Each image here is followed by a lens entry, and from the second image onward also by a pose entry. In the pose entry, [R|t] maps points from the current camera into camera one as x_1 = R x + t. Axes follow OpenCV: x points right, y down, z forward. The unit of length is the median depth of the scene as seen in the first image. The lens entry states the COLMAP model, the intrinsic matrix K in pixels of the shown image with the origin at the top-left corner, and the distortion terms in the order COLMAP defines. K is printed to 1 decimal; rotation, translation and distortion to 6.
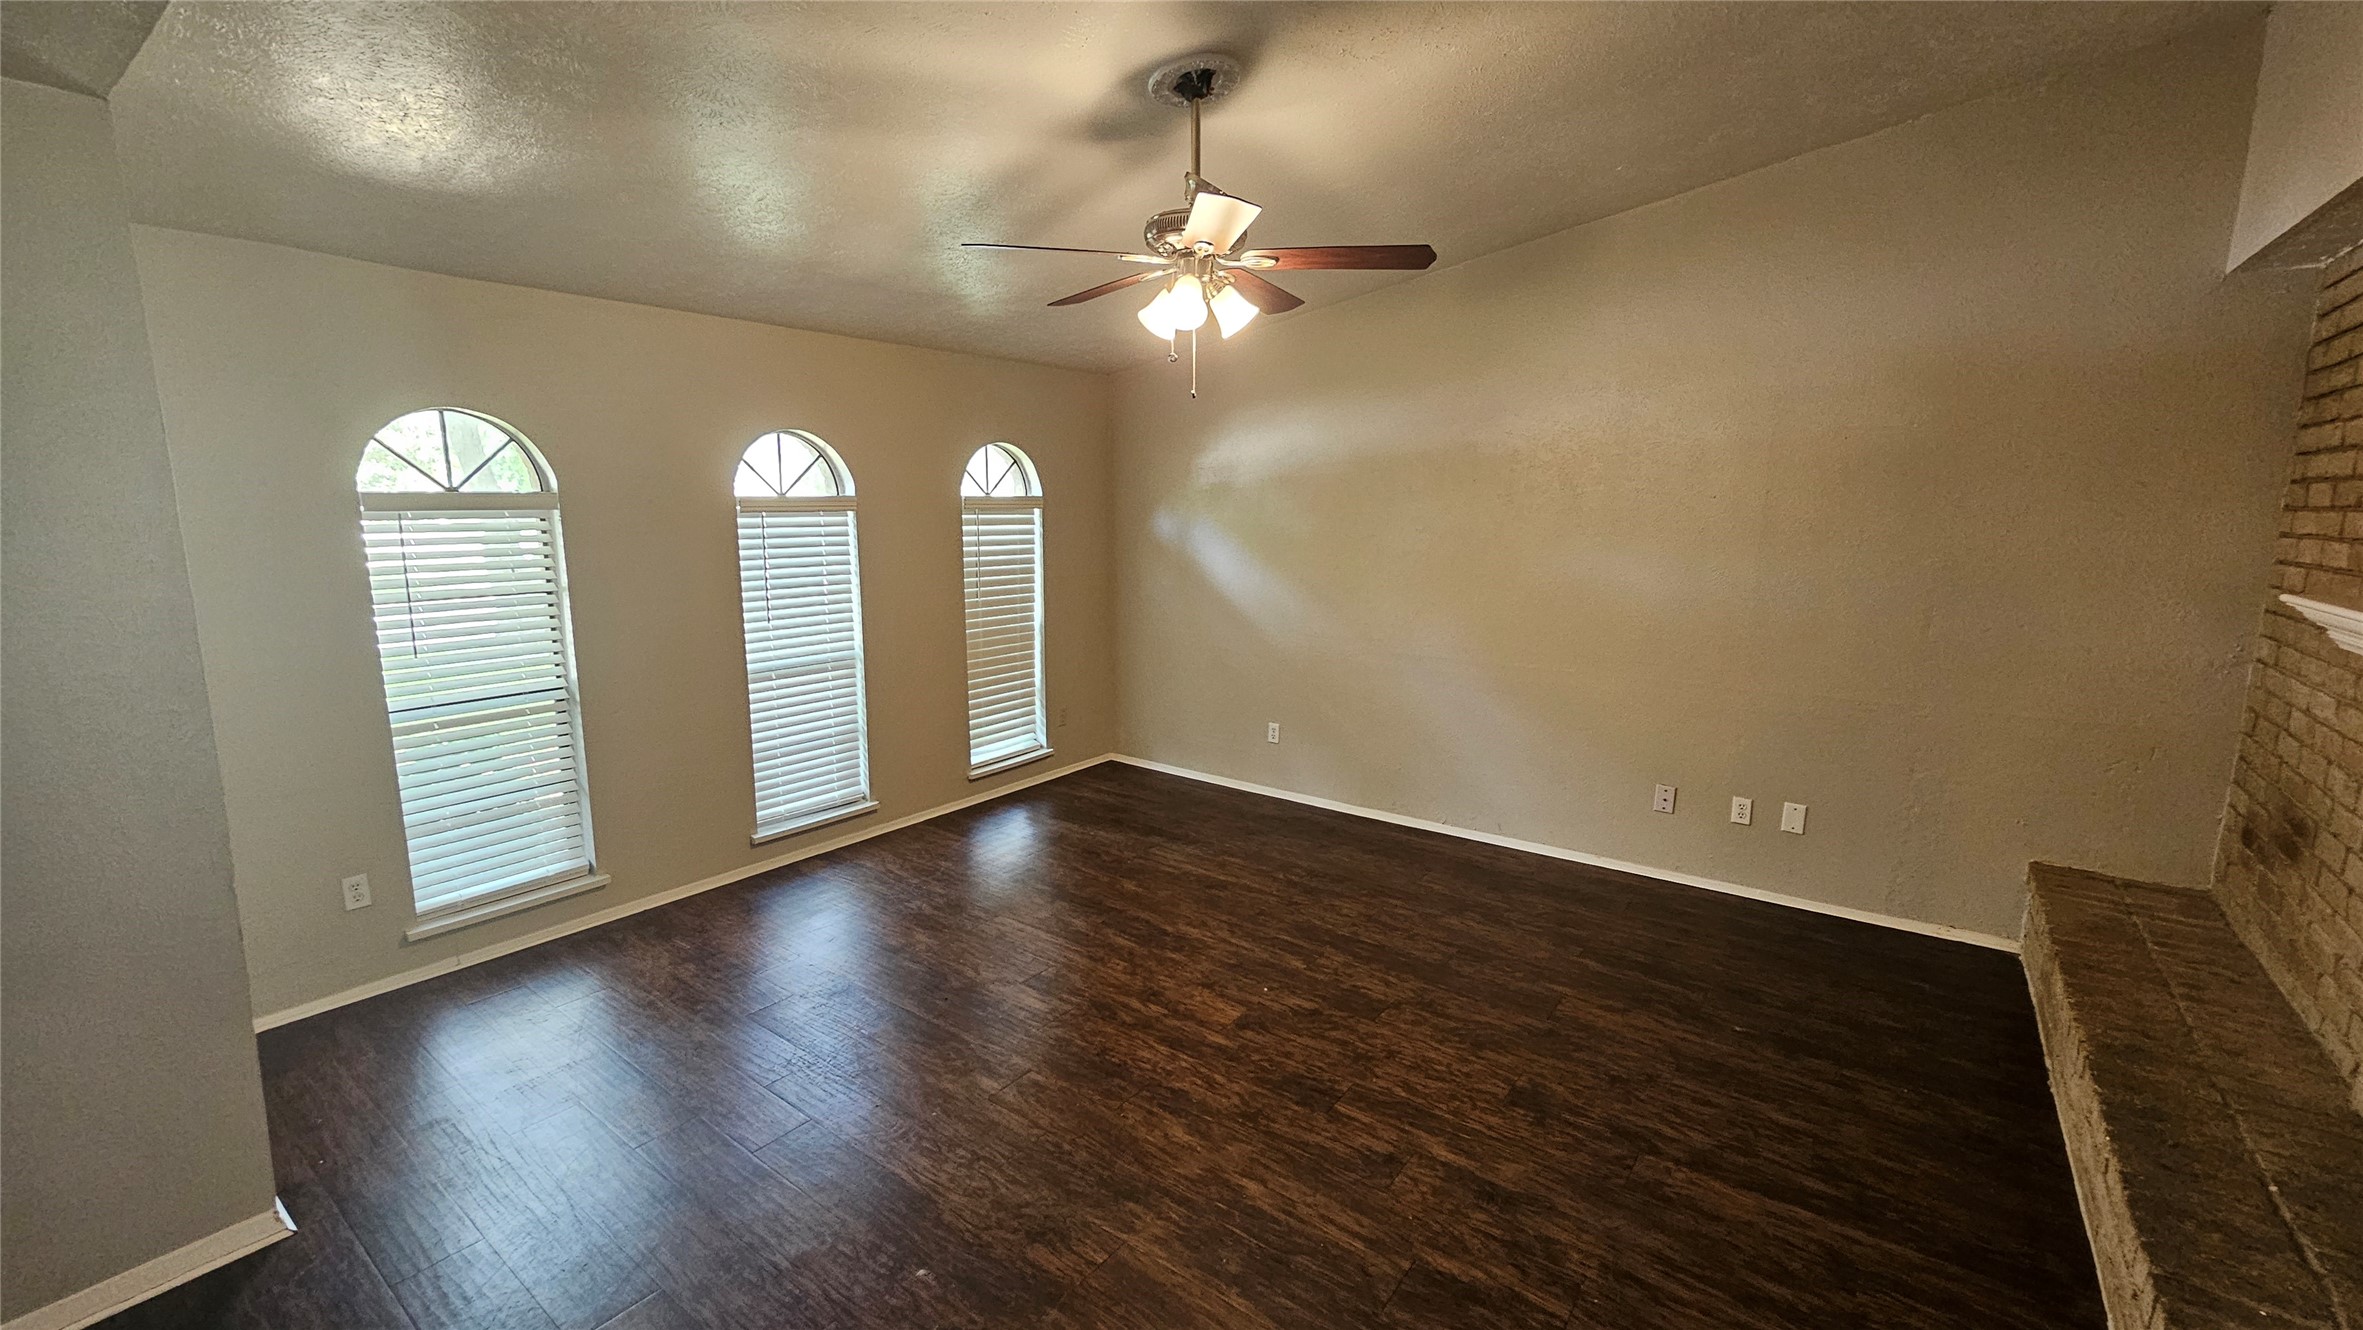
lens RADIAL K [[967.1, 0, 1172.8], [0, 967.1, 667.4], [0, 0, 1]] dist [-0.004174, 0.000997]
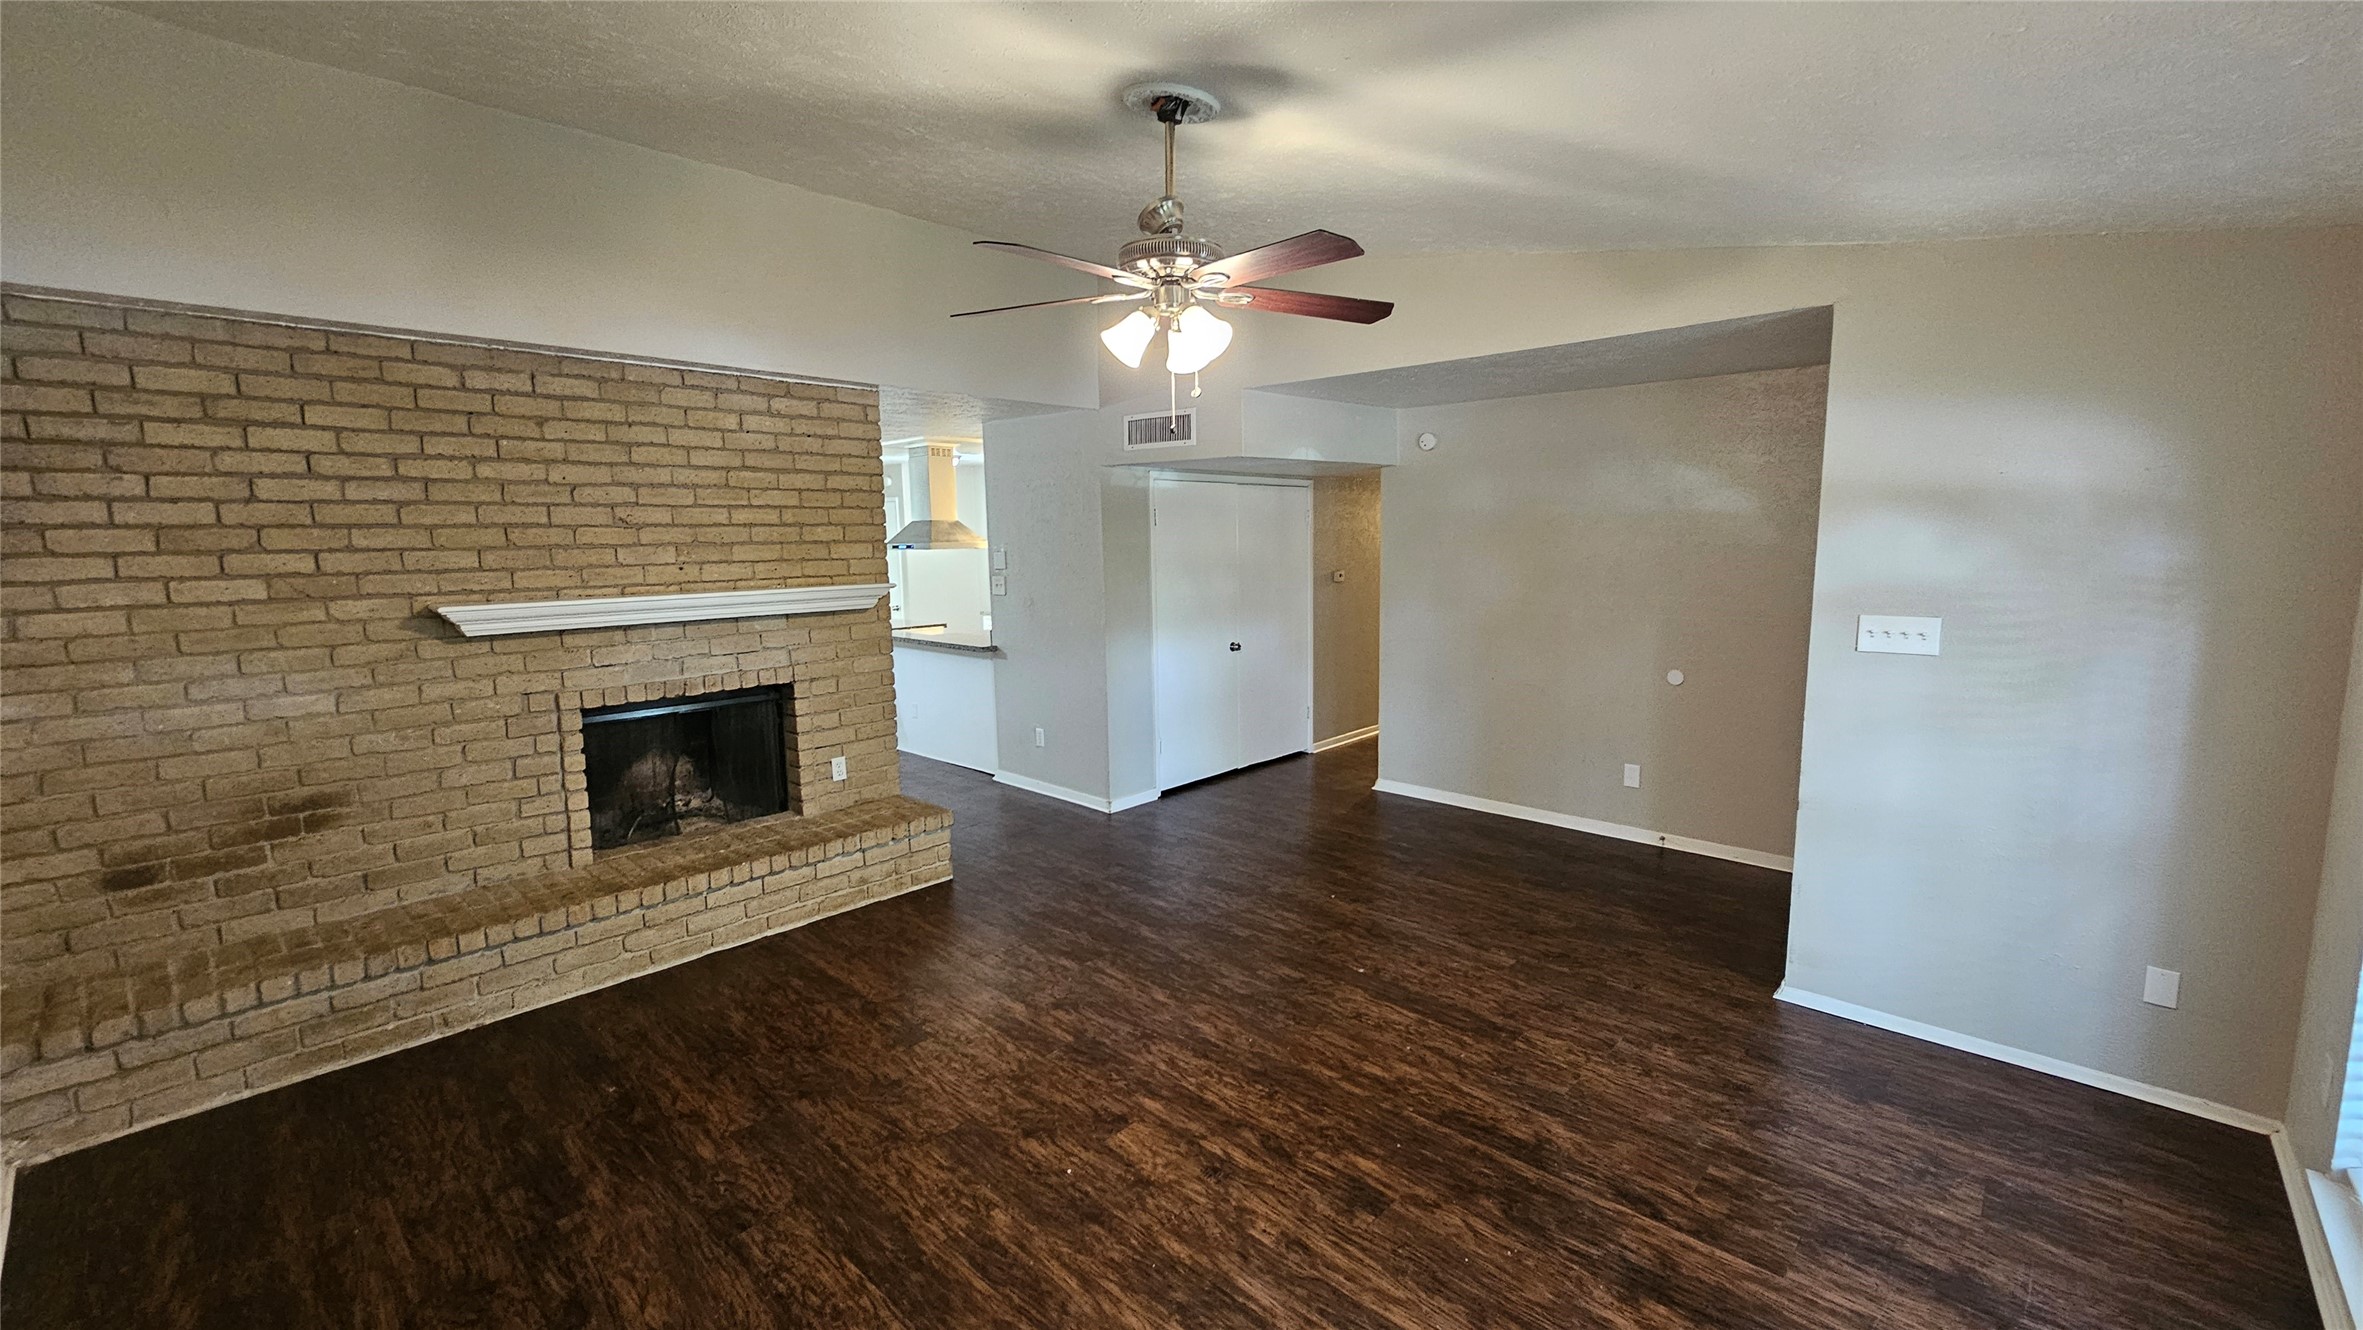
lens RADIAL K [[967.1, 0, 1170.4], [0, 967.1, 665.6], [0, 0, 1]] dist [-0.004174, 0.000997]
pose [[-0.993425, -0.010164, 0.114036, -0.066826], [0.025066, 0.952578, 0.303261, -0.278624], [-0.111710, 0.304126, -0.946059, 1.568157]]
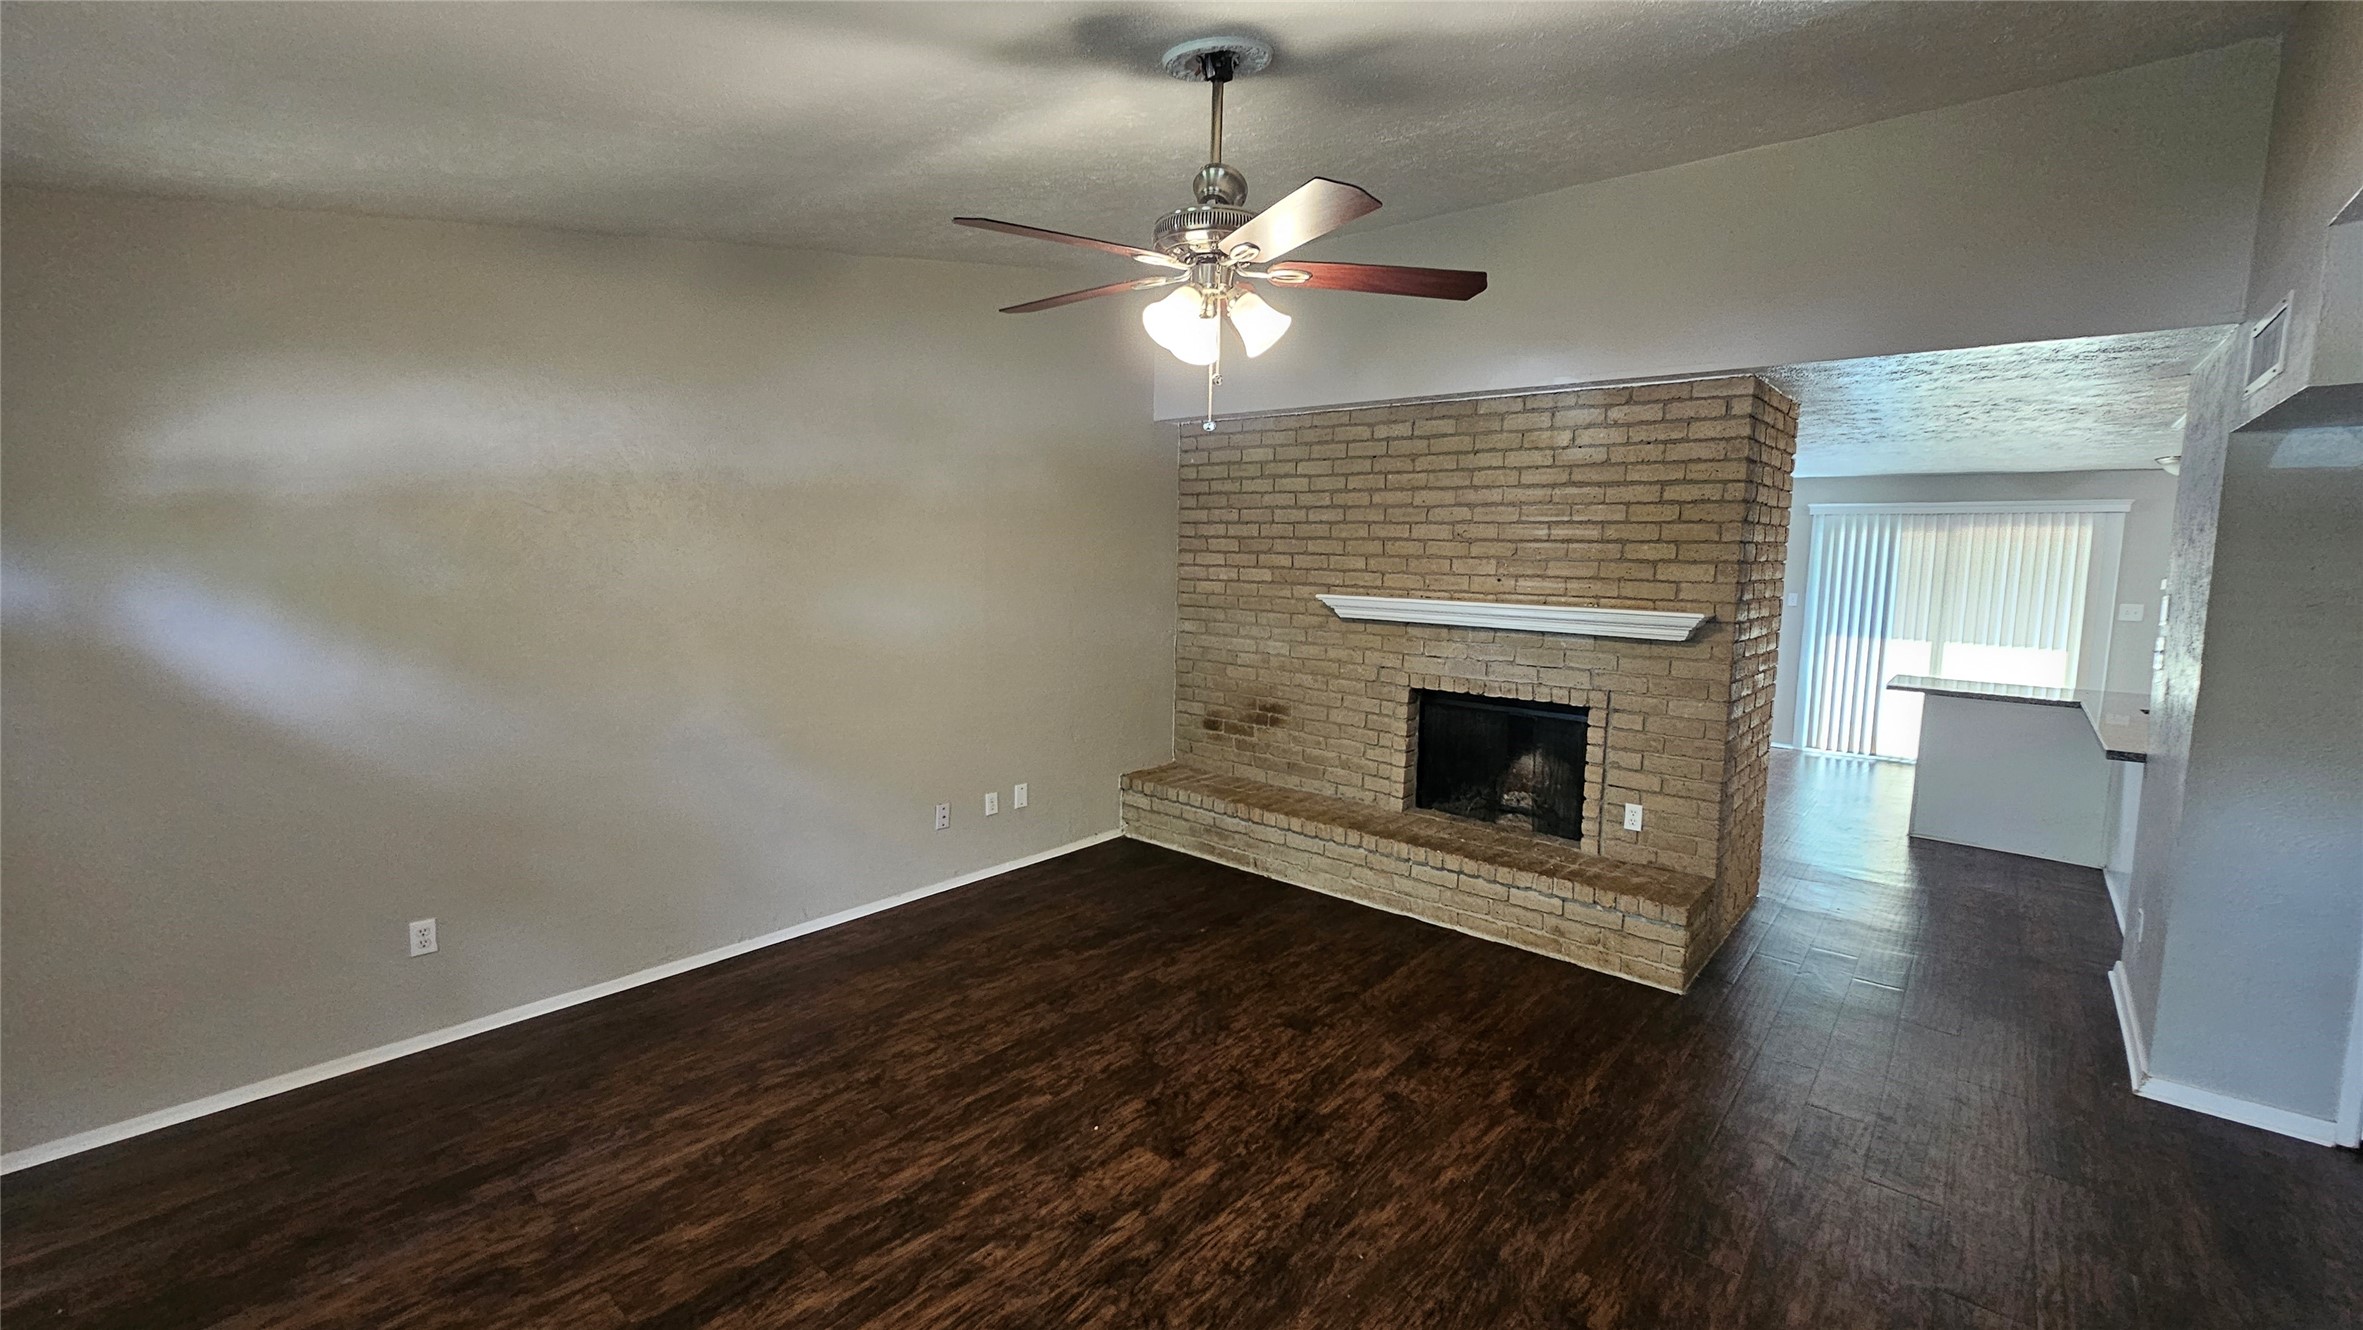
lens RADIAL K [[967.1, 0, 1187.2], [0, 967.1, 661.4], [0, 0, 1]] dist [-0.004174, 0.000997]
pose [[0.060773, -0.118913, 0.991043, -0.666053], [0.150378, 0.982637, 0.108683, -0.140072], [-0.986759, 0.142426, 0.077599, 0.784737]]
